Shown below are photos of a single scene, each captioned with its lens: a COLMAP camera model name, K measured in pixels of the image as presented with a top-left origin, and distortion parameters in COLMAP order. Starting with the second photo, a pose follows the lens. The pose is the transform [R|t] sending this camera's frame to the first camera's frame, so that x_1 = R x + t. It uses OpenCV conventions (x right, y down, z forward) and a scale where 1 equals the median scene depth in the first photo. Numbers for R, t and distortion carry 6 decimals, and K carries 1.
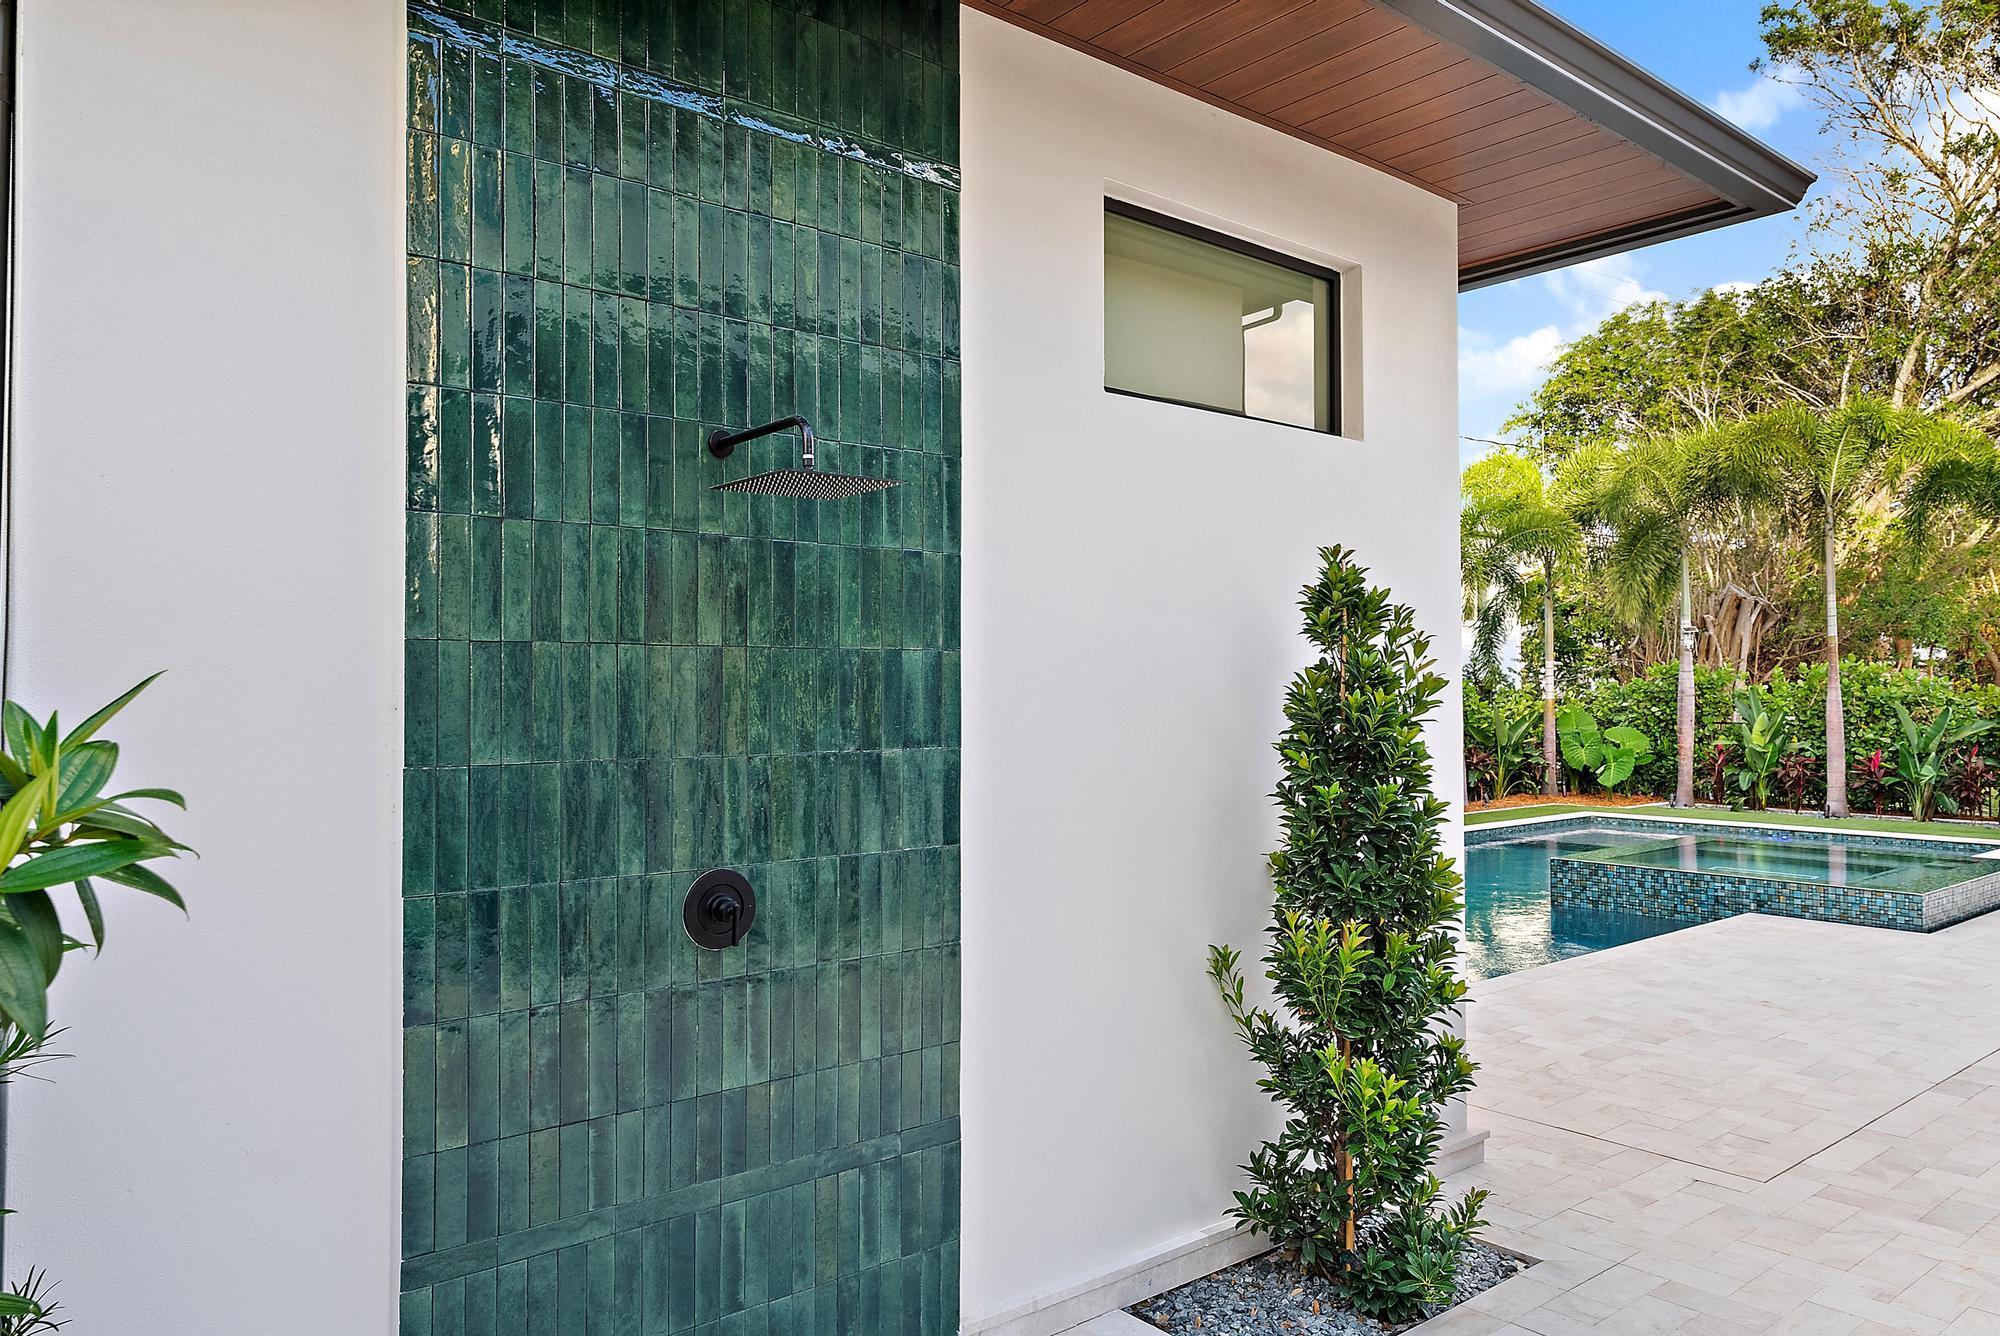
lens RADIAL K [[1346.0, 0, 1000.0], [0, 1346.0, 668.0], [0, 0, 1]] dist [-0.001348, -0.000598]
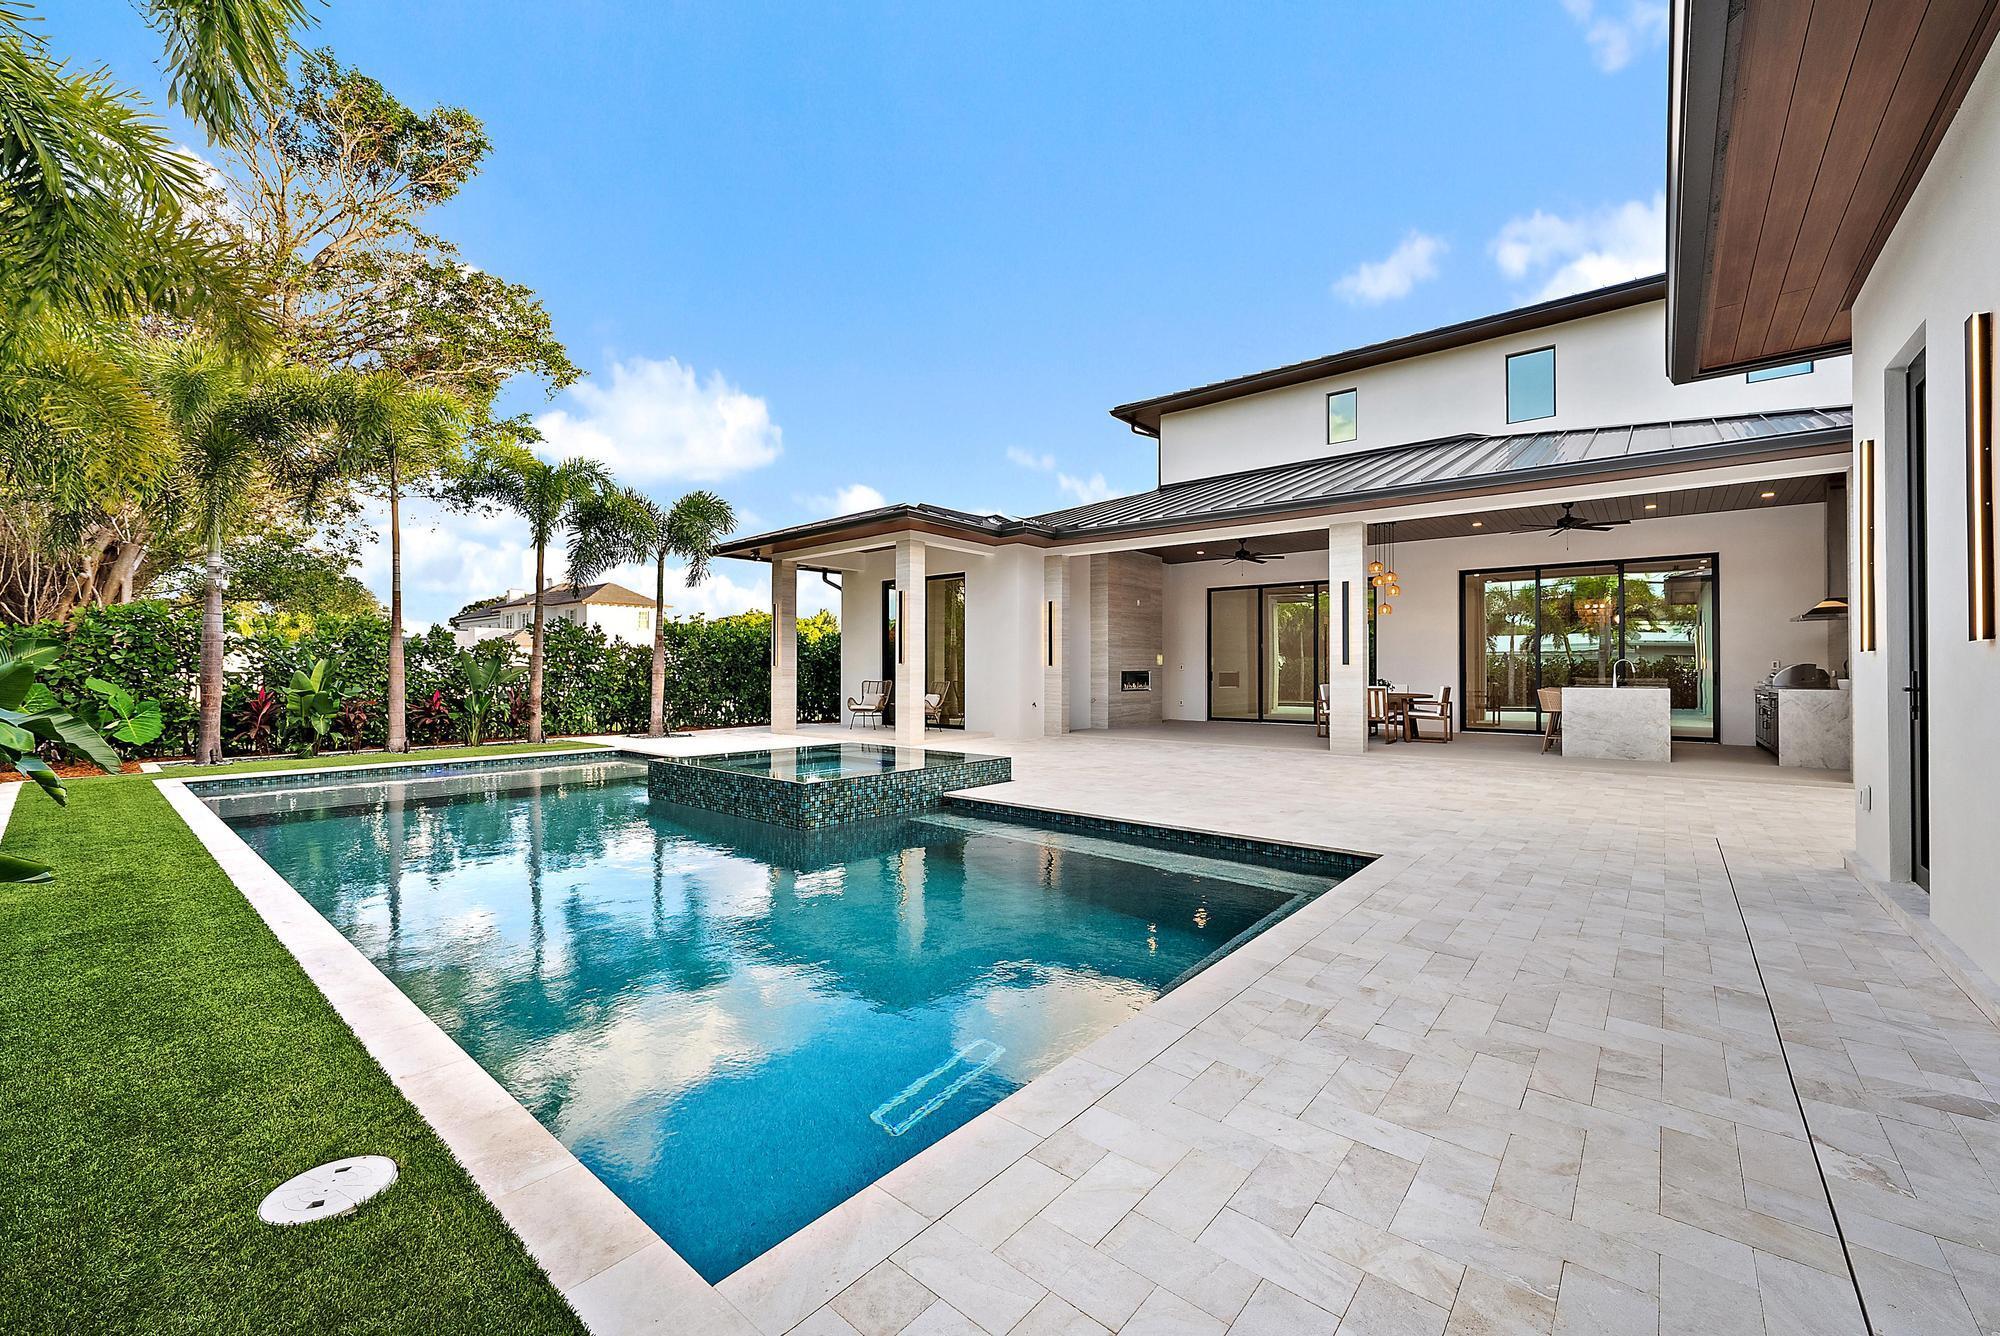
lens RADIAL K [[788.9, 0, 1000.0], [0, 788.9, 668.0], [0, 0, 1]] dist [0.013180, 0.000029]
pose [[-0.171977, 0.008680, 0.985063, -0.194895], [-0.016307, 0.999799, -0.011657, 0.062323], [-0.984966, -0.018068, -0.171800, 0.988872]]
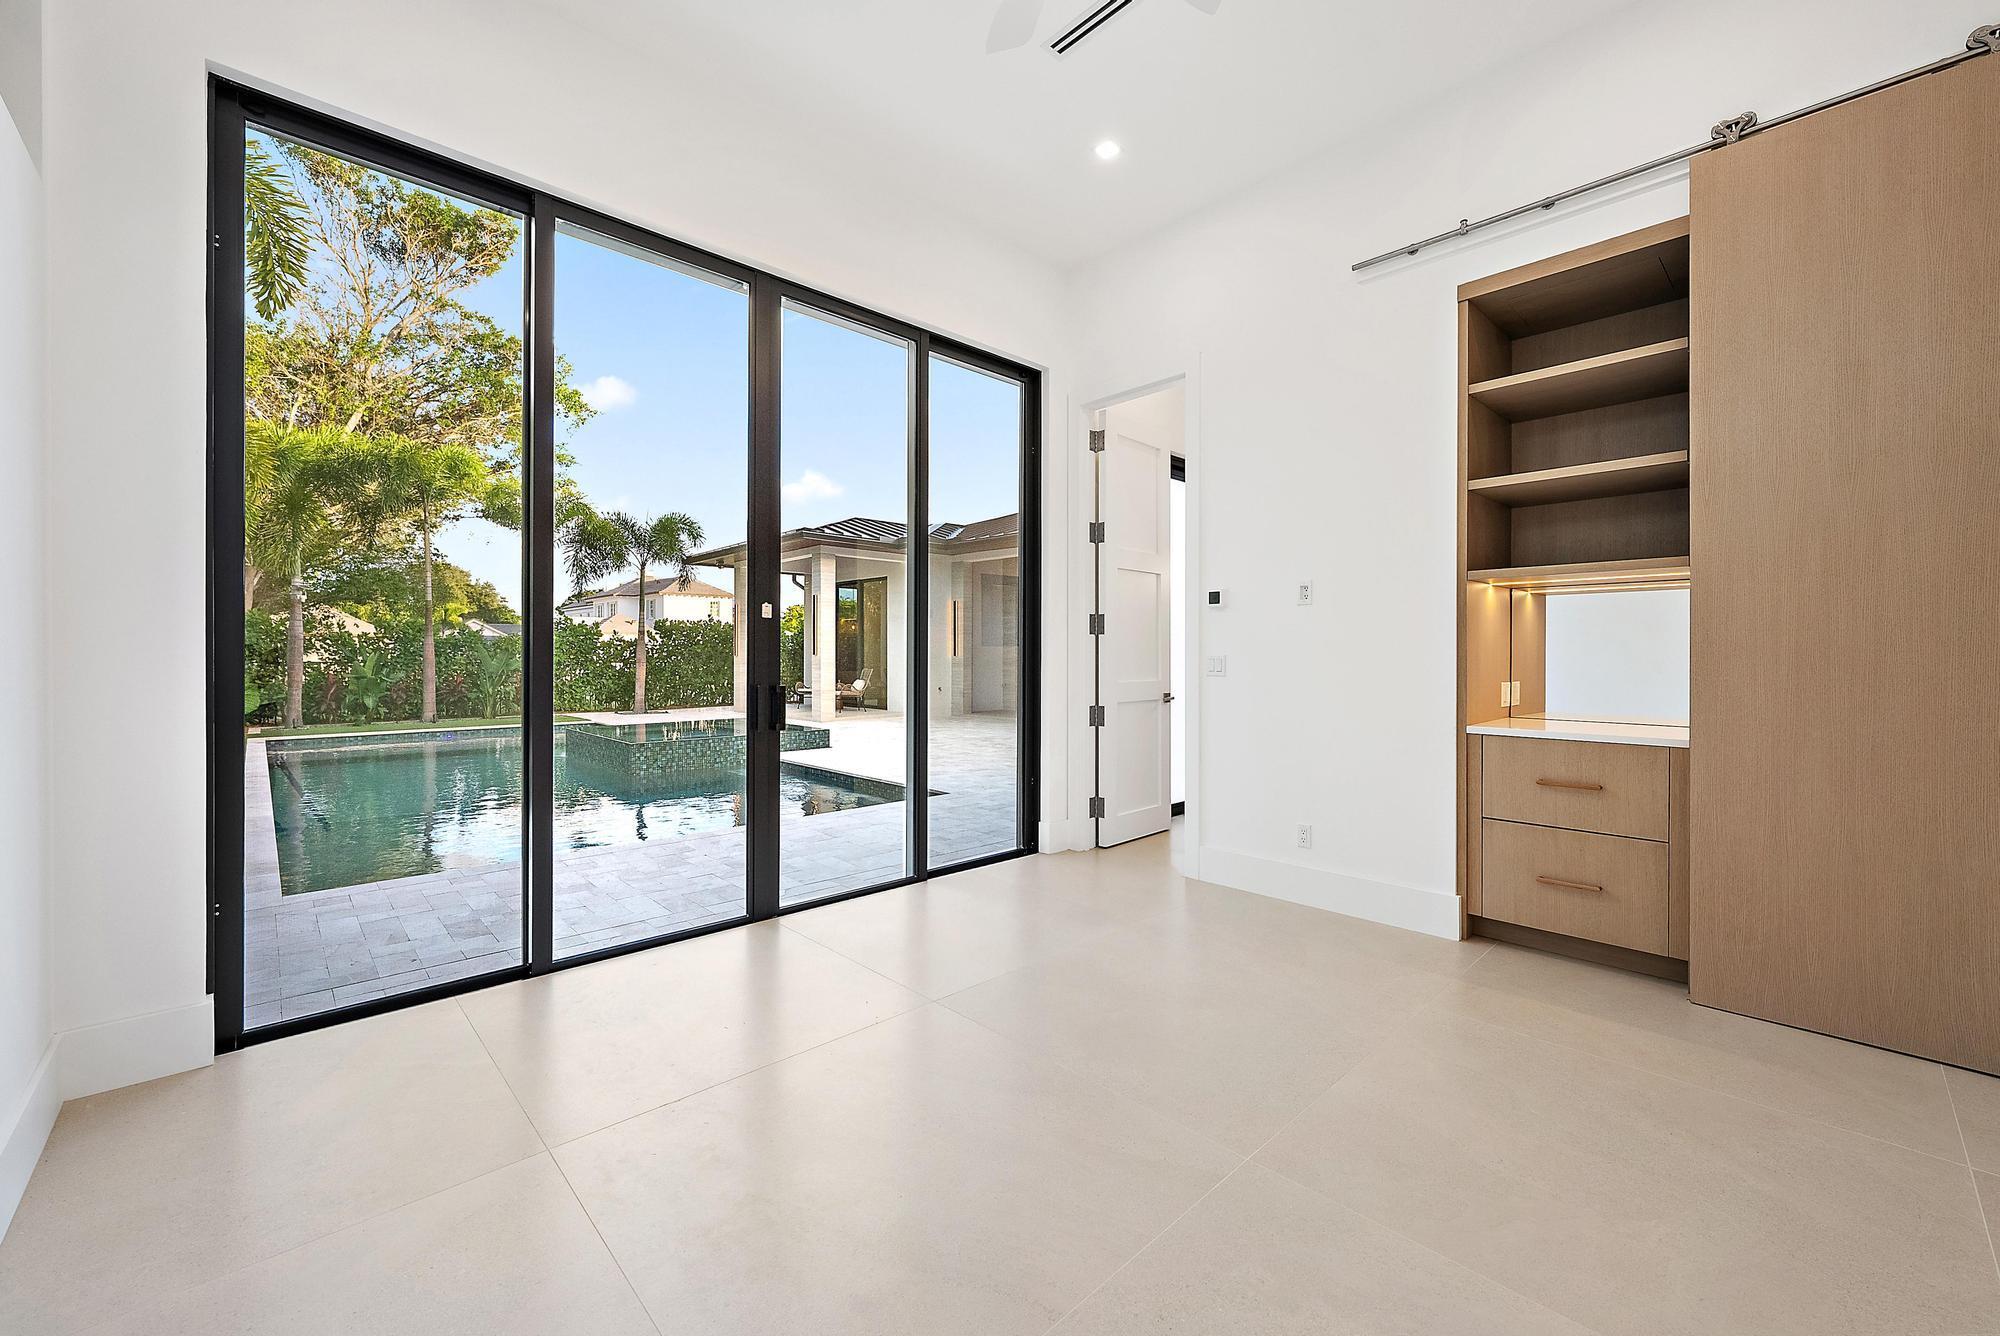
lens RADIAL K [[786.1, 0, 1006.9], [0, 786.1, 661.2], [0, 0, 1]] dist [-0.000412, -0.000023]
pose [[-0.072616, -0.003645, 0.997353, -0.460770], [-0.017498, 0.999844, 0.002380, 0.046412], [-0.997206, -0.017279, -0.072668, 0.685970]]
